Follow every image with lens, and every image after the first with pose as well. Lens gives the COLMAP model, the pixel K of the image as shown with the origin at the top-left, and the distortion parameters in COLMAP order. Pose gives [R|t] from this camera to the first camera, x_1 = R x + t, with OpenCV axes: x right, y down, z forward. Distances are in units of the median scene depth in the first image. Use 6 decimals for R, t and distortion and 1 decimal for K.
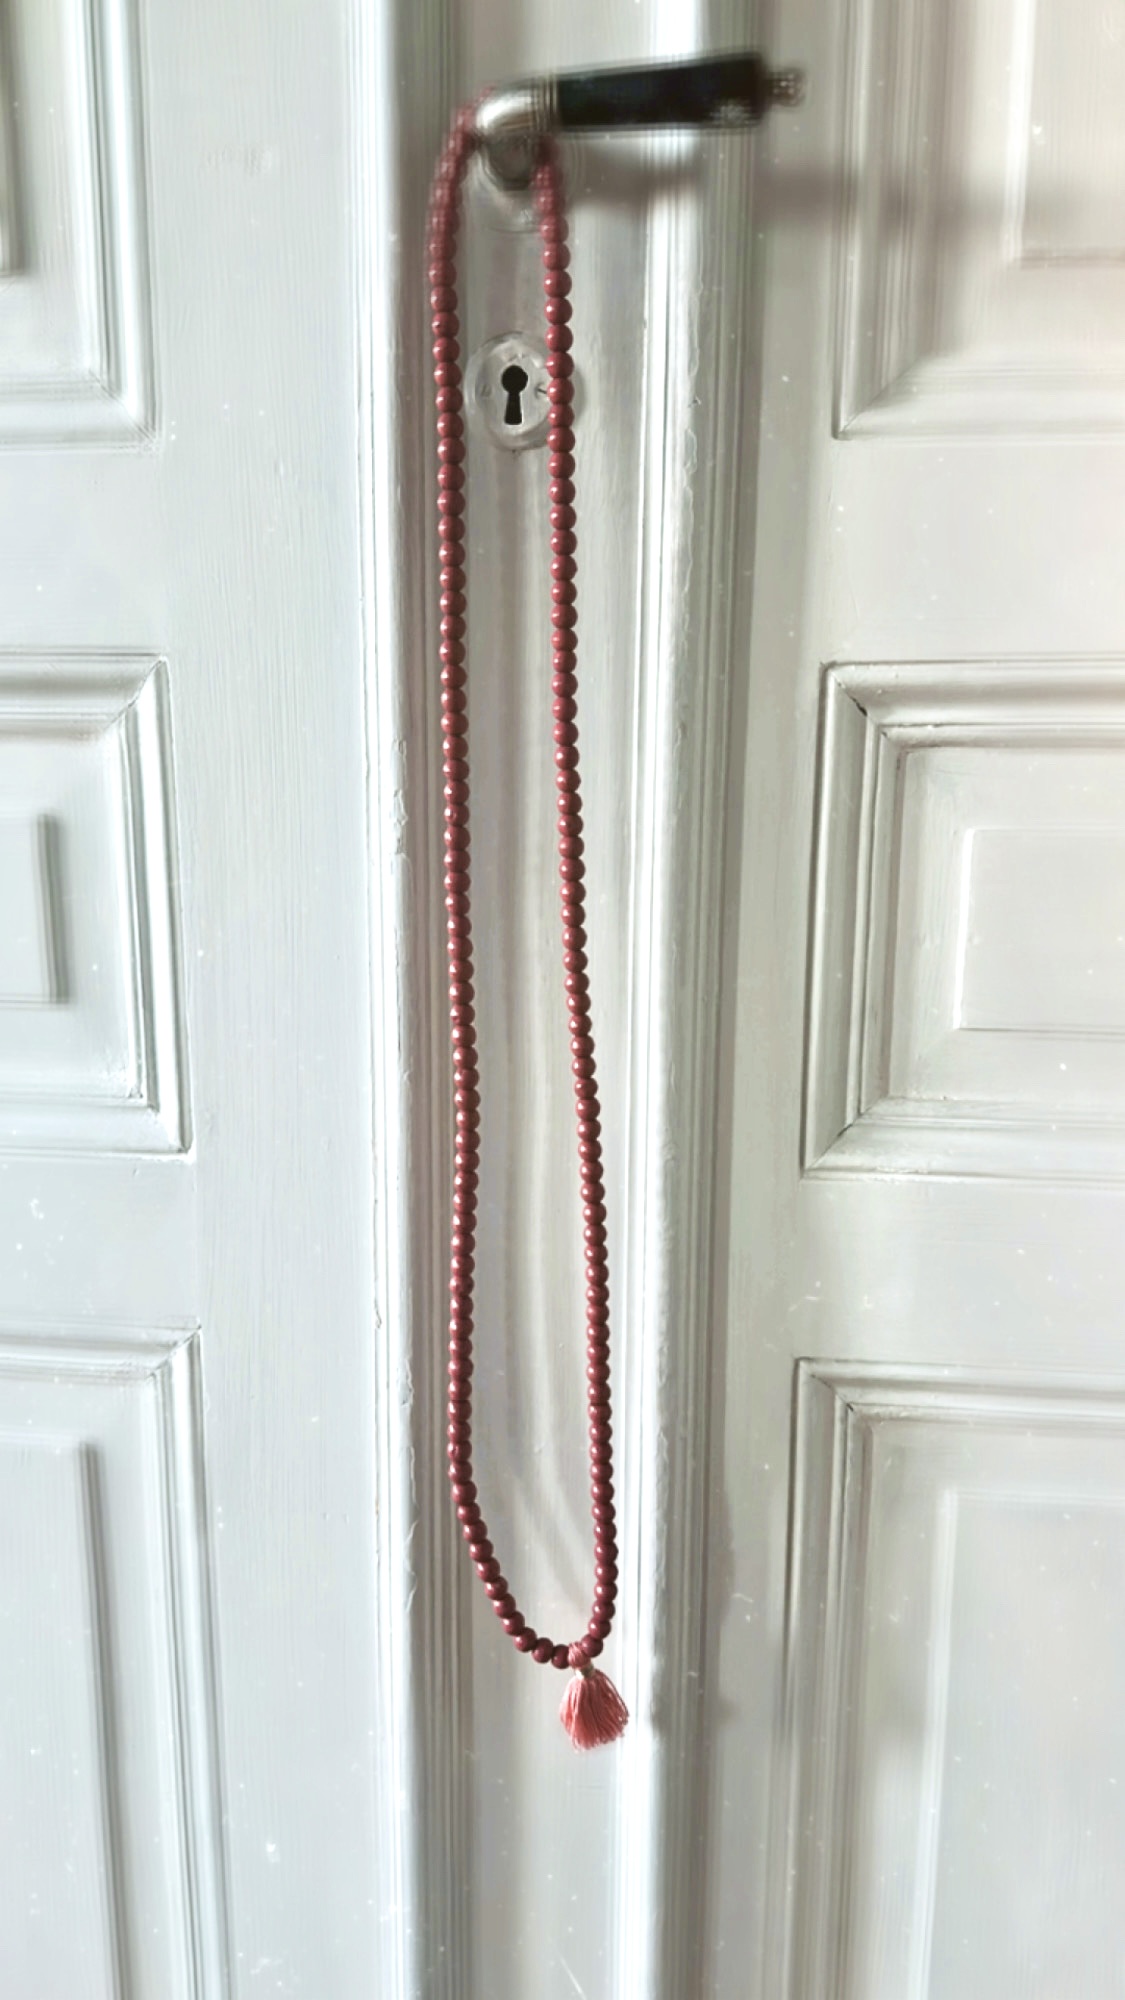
lens RADIAL K [[1427.6, 0, 527.5], [0, 1427.6, 1013.9], [0, 0, 1]] dist [0.089781, -0.013196]
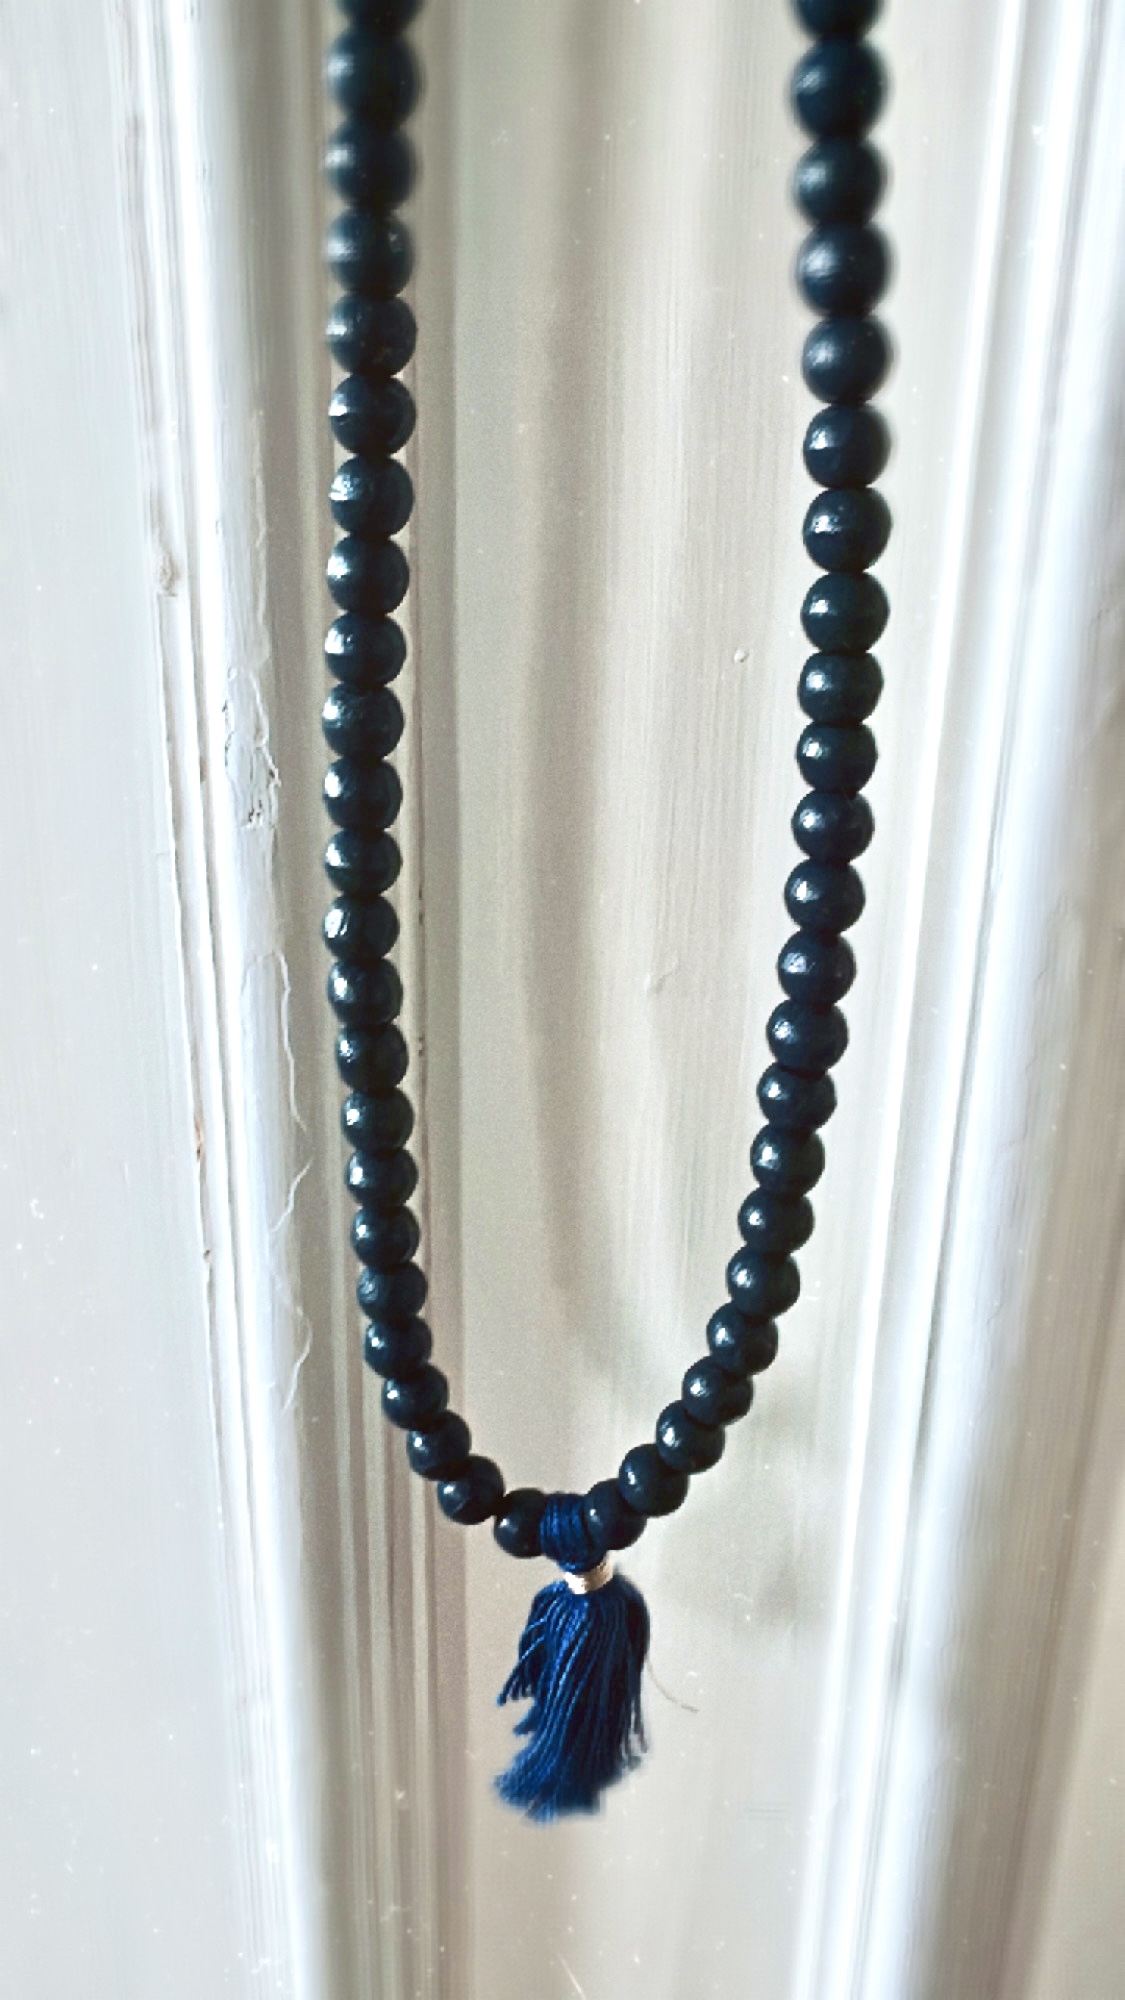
lens RADIAL K [[1365.2, 0, 532.5], [0, 1365.2, 997.3], [0, 0, 1]] dist [-0.003997, 0.000314]
pose [[0.999939, 0.006512, 0.008879, -0.027617], [-0.007927, 0.985409, 0.170020, 0.276700], [-0.007642, -0.170080, 0.985401, 0.745330]]
